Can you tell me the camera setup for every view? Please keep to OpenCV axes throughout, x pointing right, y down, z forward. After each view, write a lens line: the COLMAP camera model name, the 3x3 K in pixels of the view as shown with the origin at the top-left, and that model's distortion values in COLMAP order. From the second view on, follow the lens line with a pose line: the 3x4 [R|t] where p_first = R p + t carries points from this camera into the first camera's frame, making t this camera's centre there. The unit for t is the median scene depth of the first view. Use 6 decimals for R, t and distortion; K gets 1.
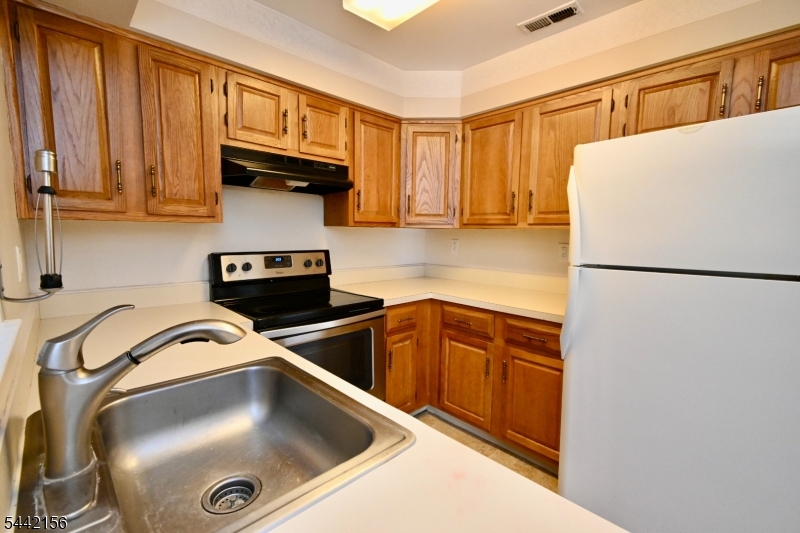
lens RADIAL K [[353.2, 0, 400.2], [0, 353.2, 267.7], [0, 0, 1]] dist [0.003961, -0.001847]
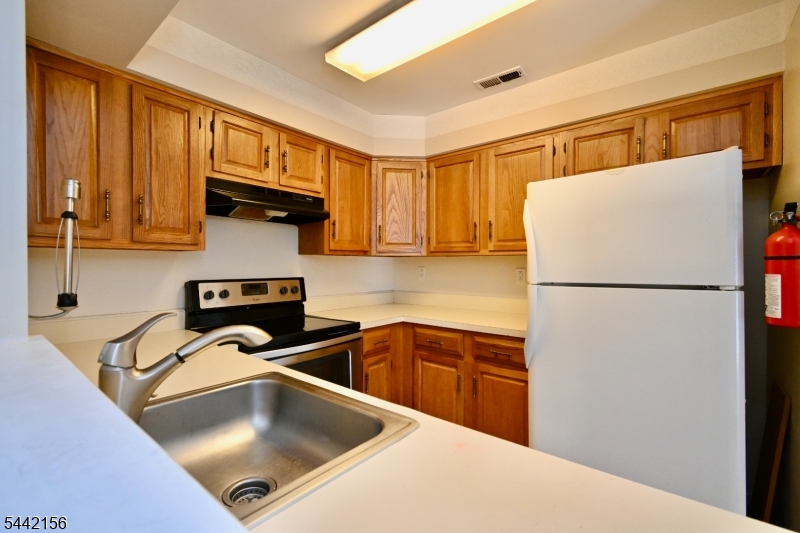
lens RADIAL K [[353.2, 0, 400.4], [0, 353.2, 265.9], [0, 0, 1]] dist [0.003961, -0.001847]
pose [[0.992945, -0.011087, 0.118057, -0.059891], [0.022297, 0.995317, -0.094061, 0.027863], [-0.116461, 0.096029, 0.988542, -0.080027]]
